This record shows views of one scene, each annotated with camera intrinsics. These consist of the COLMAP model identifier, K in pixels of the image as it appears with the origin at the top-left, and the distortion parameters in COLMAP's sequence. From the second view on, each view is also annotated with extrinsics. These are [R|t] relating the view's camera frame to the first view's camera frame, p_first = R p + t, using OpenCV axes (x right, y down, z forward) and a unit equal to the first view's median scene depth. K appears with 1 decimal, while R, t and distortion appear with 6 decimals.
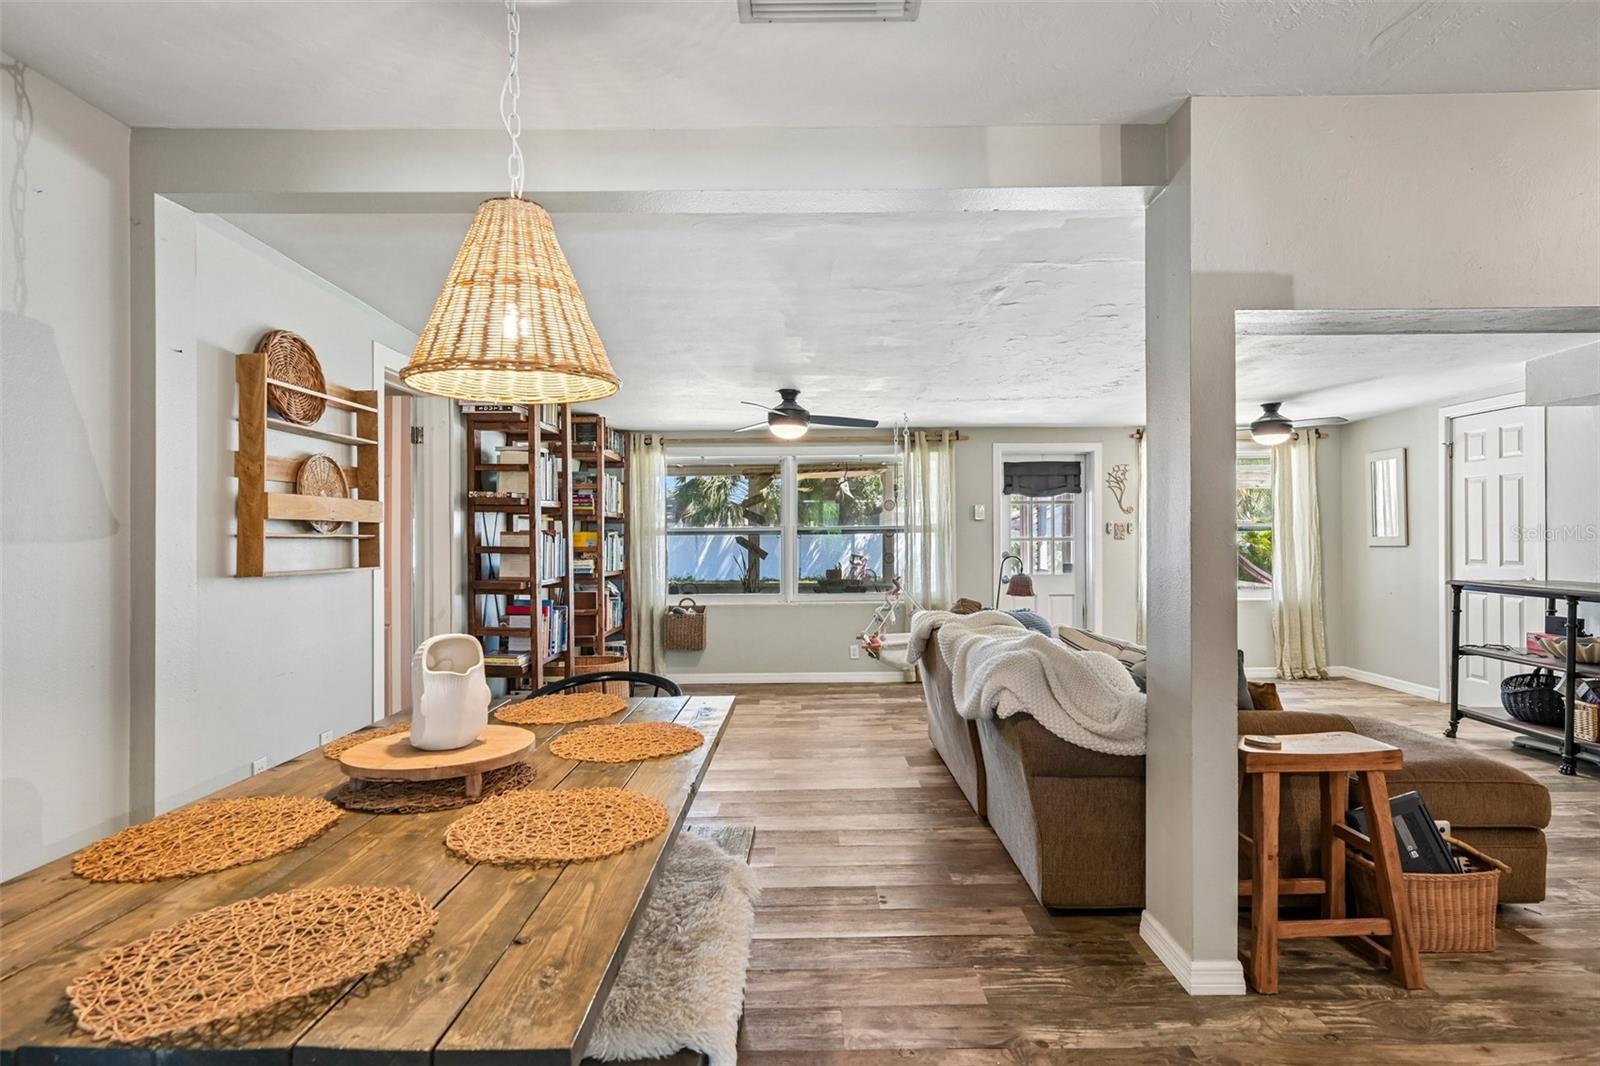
lens RADIAL K [[859.6, 0, 802.7], [0, 859.6, 540.8], [0, 0, 1]] dist [0.000744, 0.000402]
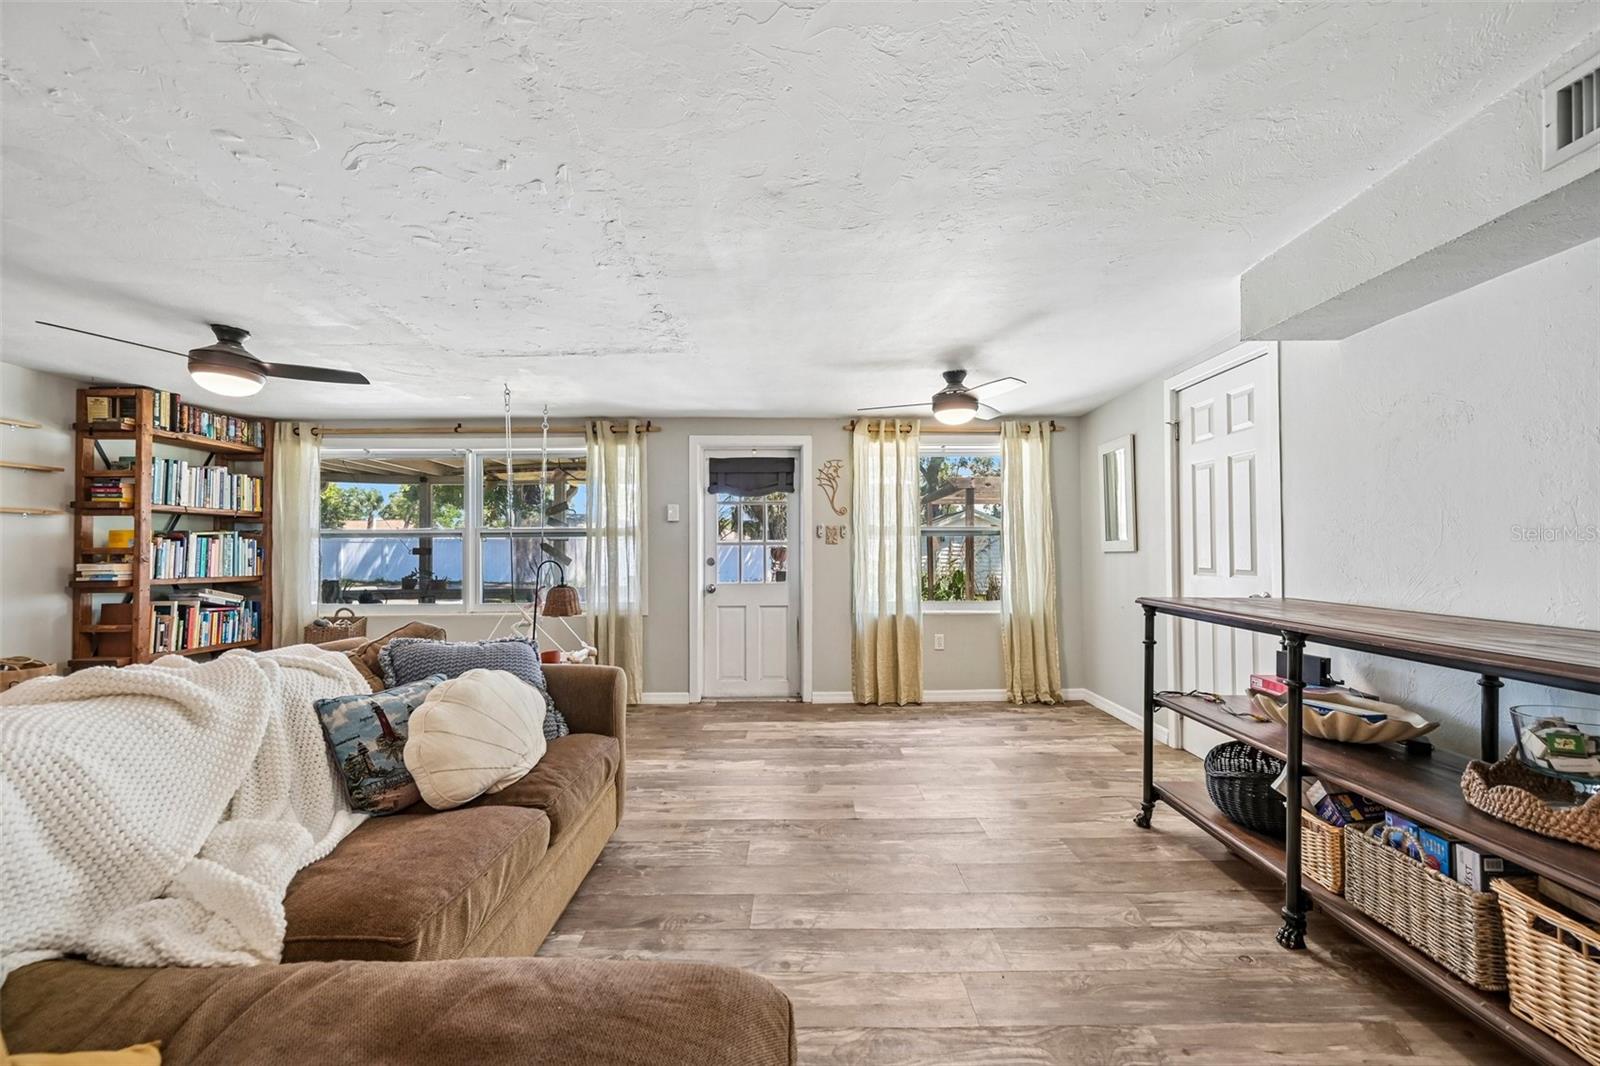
lens RADIAL K [[634.8, 0, 802.7], [0, 634.8, 540.5], [0, 0, 1]] dist [-0.001182, 0.000673]
pose [[0.999992, 0.004062, -0.000032, 0.425461], [-0.004062, 0.999803, -0.019450, 0.009489], [-0.000047, 0.019450, 0.999811, 0.432586]]
